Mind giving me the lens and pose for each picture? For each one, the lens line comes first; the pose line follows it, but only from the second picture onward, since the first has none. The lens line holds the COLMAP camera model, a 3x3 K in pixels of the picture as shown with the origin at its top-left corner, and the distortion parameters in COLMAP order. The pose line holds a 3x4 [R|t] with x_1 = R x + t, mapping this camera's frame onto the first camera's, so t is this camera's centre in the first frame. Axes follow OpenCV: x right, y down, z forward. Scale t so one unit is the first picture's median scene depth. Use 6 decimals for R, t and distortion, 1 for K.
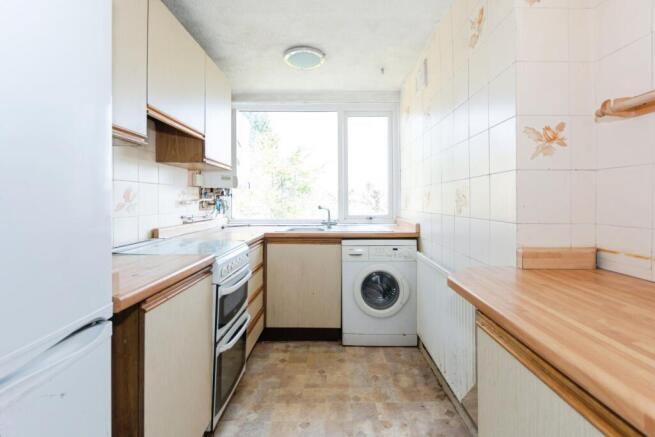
lens RADIAL K [[300.7, 0, 335.5], [0, 300.7, 197.0], [0, 0, 1]] dist [-0.001599, -0.000117]
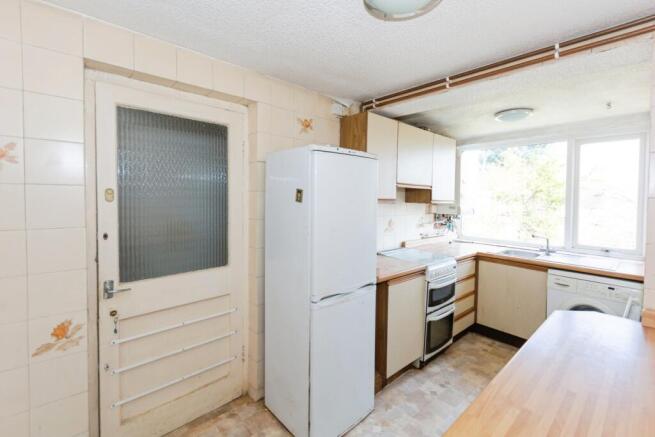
lens RADIAL K [[300.7, 0, 335.5], [0, 300.7, 197.0], [0, 0, 1]] dist [-0.001599, -0.000117]
pose [[0.668994, 0.023019, -0.742911, 0.332872], [-0.013983, 0.999733, 0.018384, -0.141663], [0.743136, -0.001911, 0.669137, -0.360938]]
